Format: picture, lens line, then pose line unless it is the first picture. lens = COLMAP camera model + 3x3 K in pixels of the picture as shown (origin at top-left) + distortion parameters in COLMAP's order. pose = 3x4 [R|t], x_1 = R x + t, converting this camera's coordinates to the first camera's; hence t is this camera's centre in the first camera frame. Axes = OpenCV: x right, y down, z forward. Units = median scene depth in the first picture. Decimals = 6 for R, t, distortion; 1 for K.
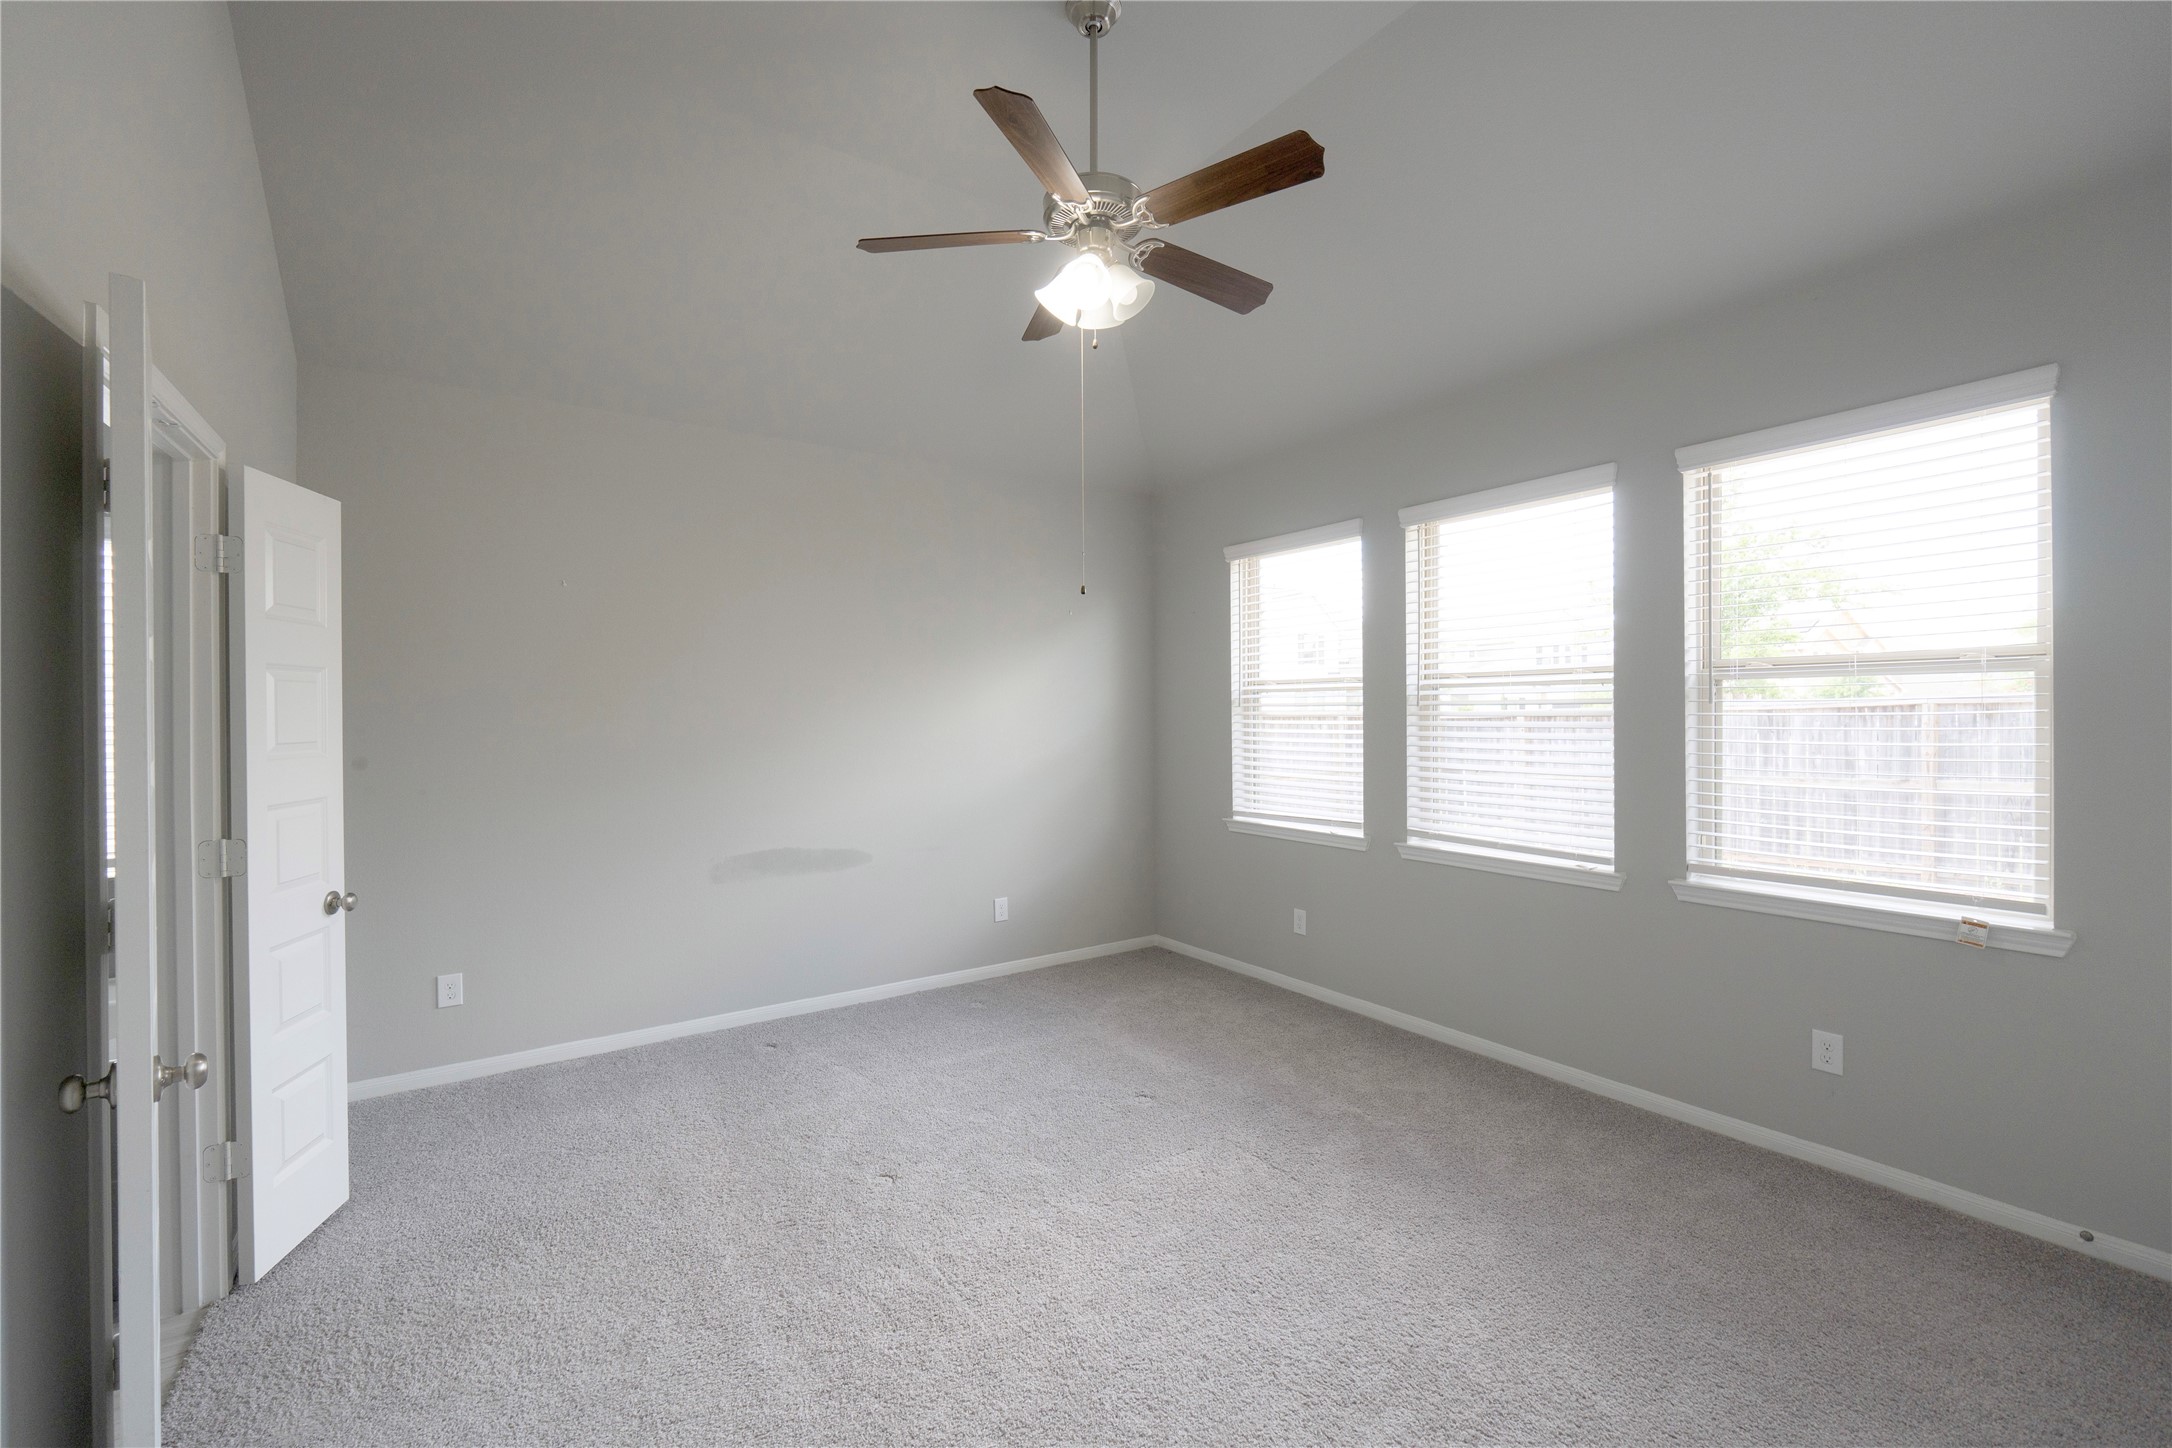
lens RADIAL K [[907.9, 0, 1086.5], [0, 907.9, 726.7], [0, 0, 1]] dist [-0.002783, -0.000818]
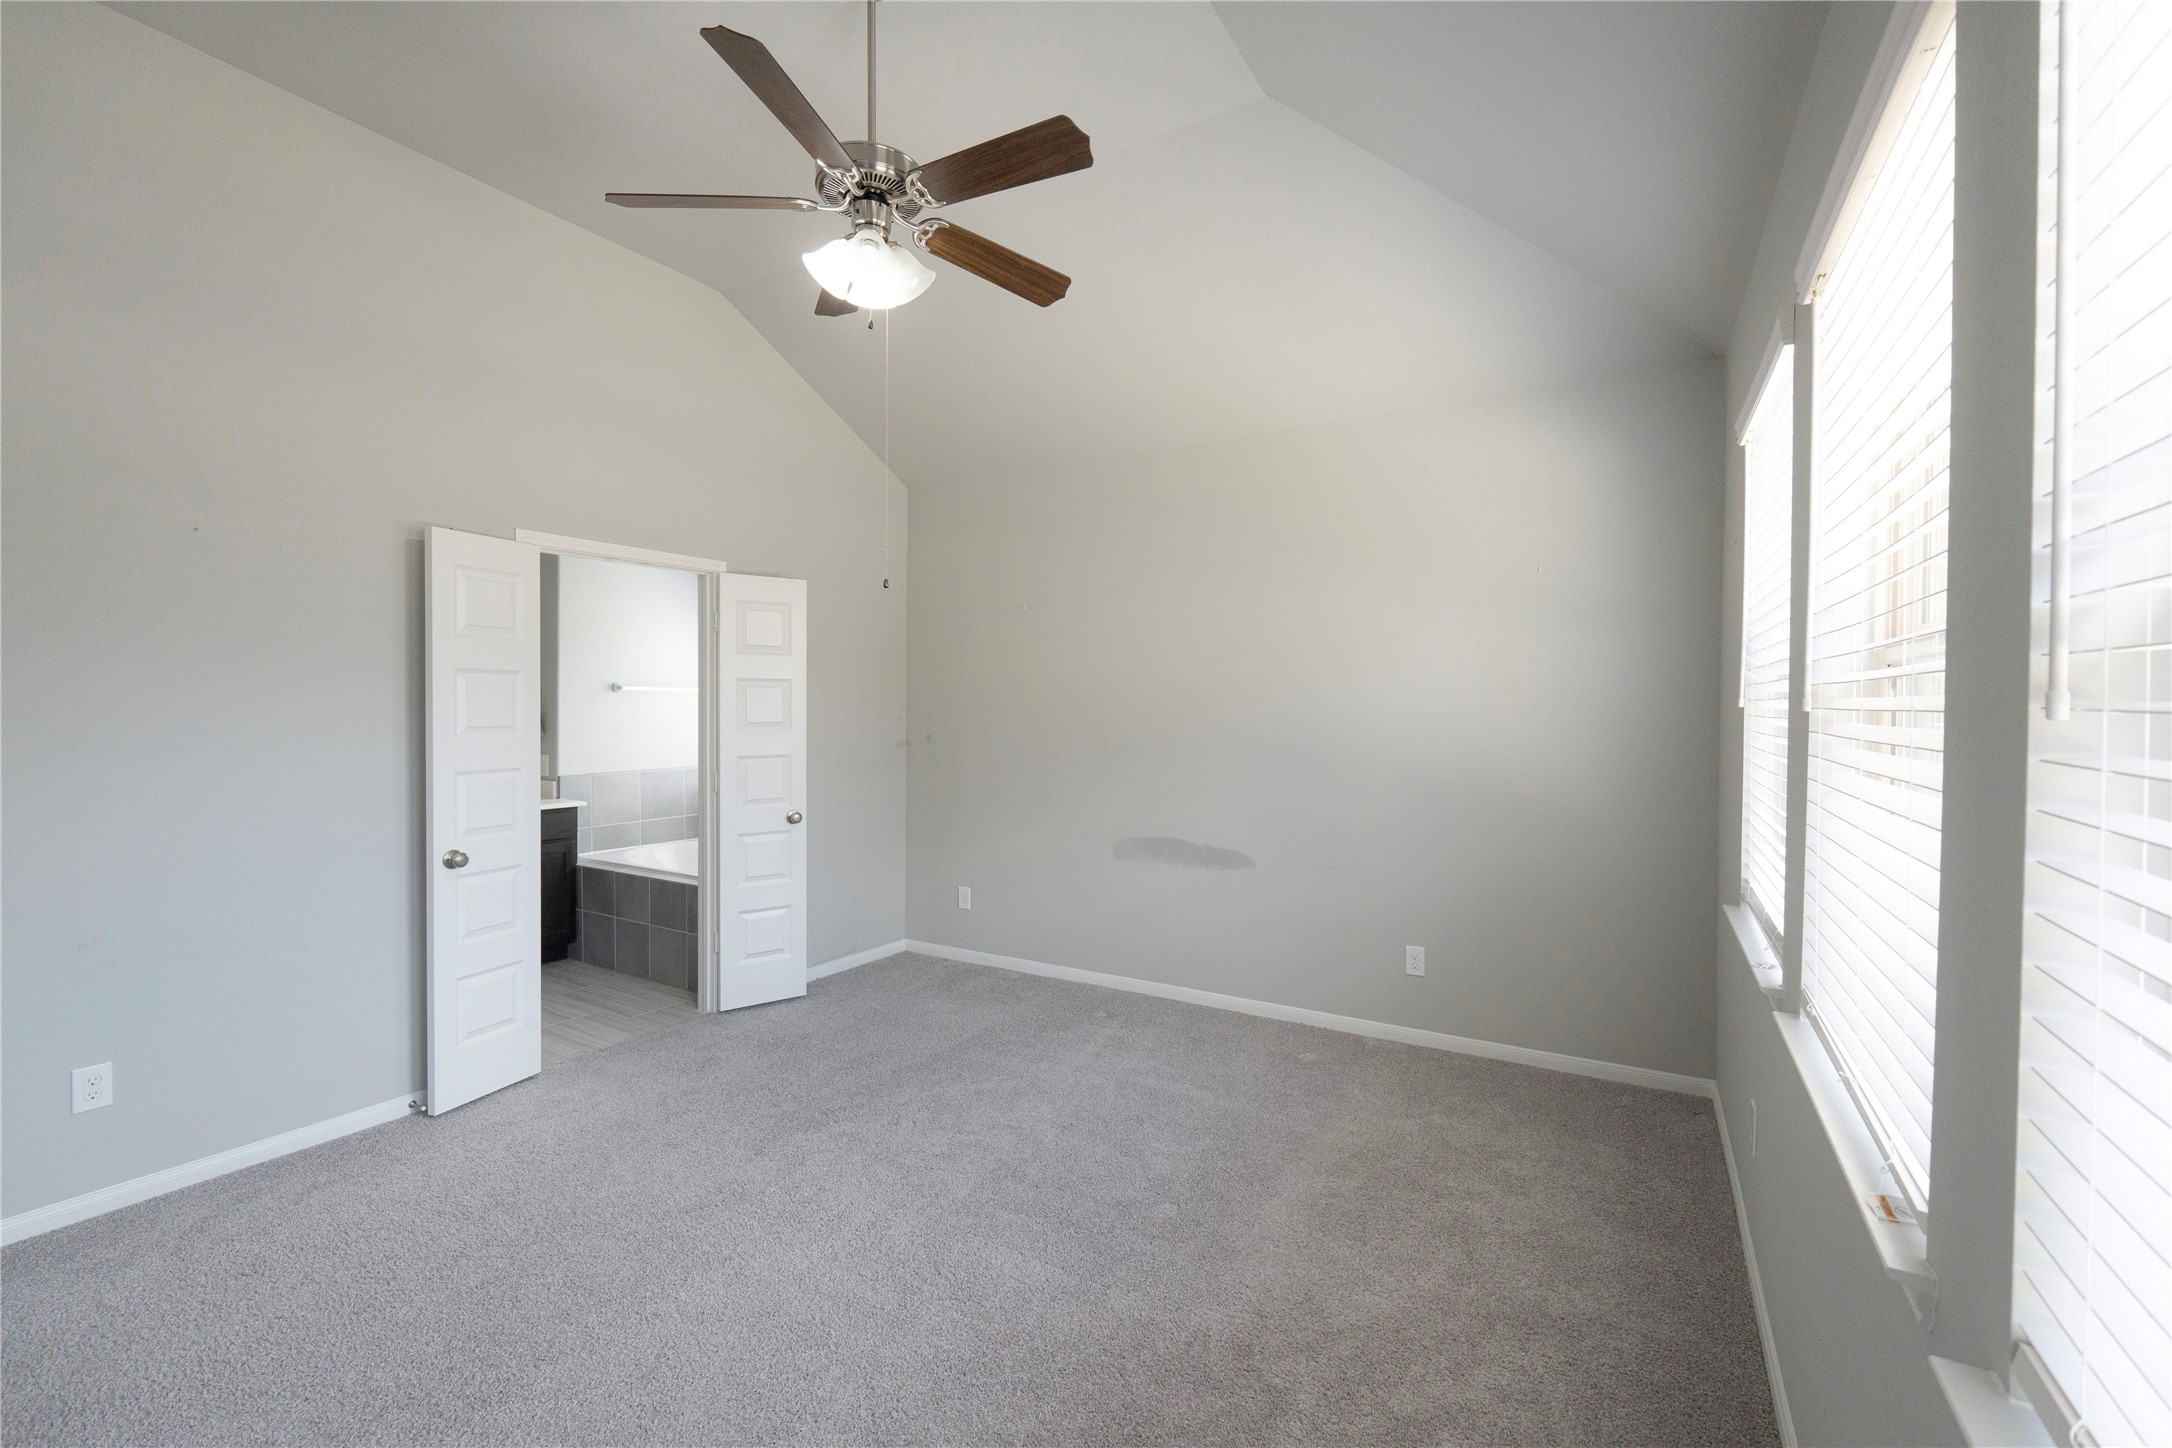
lens RADIAL K [[907.9, 0, 1086.3], [0, 907.9, 721.3], [0, 0, 1]] dist [-0.002783, -0.000818]
pose [[0.414009, 0.024273, -0.909949, 0.589436], [-0.018342, 0.999664, 0.018321, -0.018413], [0.910088, 0.009105, 0.414315, 0.485485]]
